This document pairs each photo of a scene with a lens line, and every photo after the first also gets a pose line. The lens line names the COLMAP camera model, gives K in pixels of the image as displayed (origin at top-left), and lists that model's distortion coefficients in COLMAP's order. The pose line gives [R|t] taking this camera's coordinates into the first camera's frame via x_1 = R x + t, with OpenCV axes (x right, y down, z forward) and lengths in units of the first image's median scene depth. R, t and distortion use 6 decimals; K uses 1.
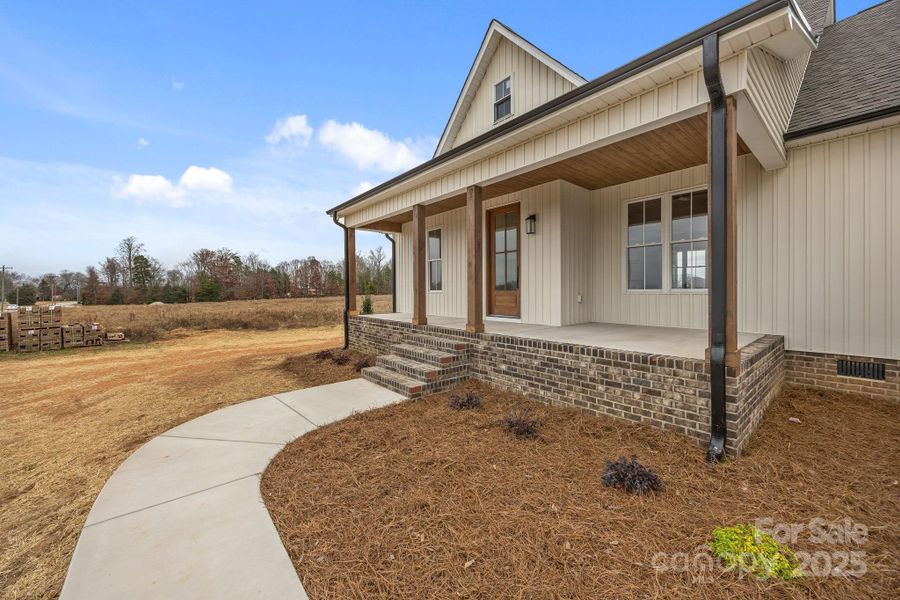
lens RADIAL K [[346.7, 0, 445.6], [0, 346.7, 291.9], [0, 0, 1]] dist [-0.015863, -0.000053]
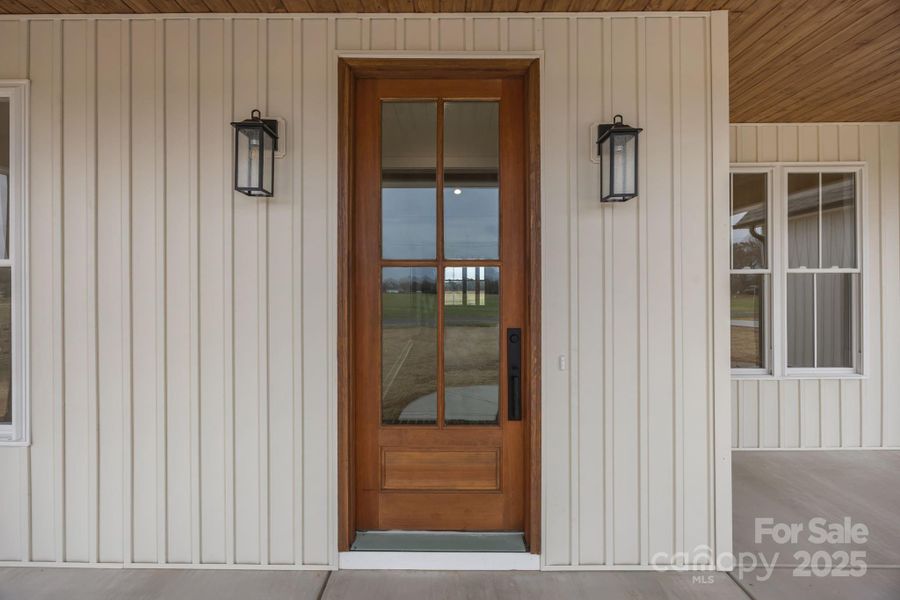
lens RADIAL K [[346.7, 0, 445.6], [0, 346.7, 291.9], [0, 0, 1]] dist [-0.015863, -0.000053]
pose [[0.630010, 0.000980, 0.776586, -0.008657], [0.004454, 0.999978, -0.004875, -0.098586], [-0.776574, 0.006531, 0.629992, 0.882193]]
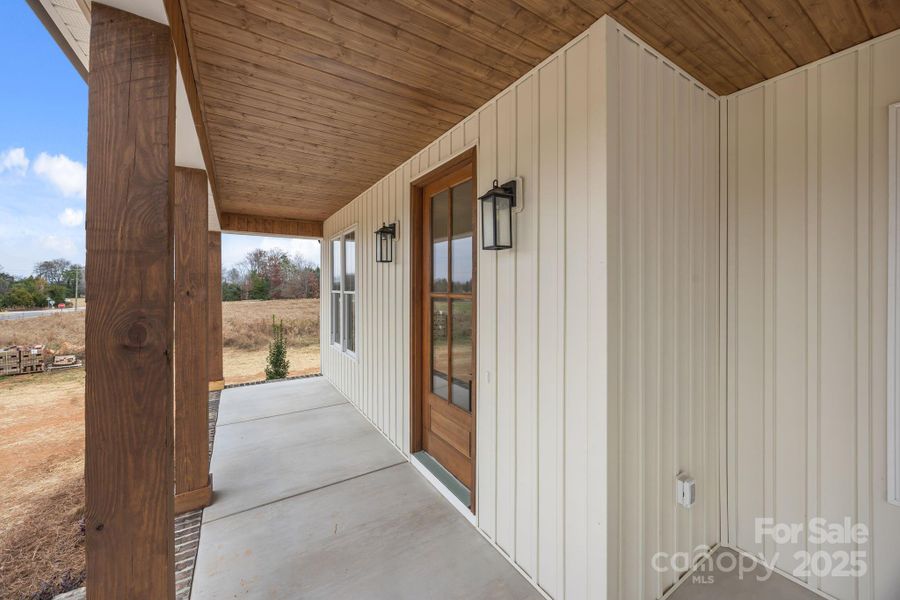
lens RADIAL K [[346.7, 0, 445.6], [0, 346.7, 291.9], [0, 0, 1]] dist [-0.015863, -0.000053]
pose [[0.991946, 0.005377, -0.126550, 0.223035], [-0.004461, 0.999962, 0.007515, -0.127548], [0.126586, -0.006889, 0.991932, 0.667644]]
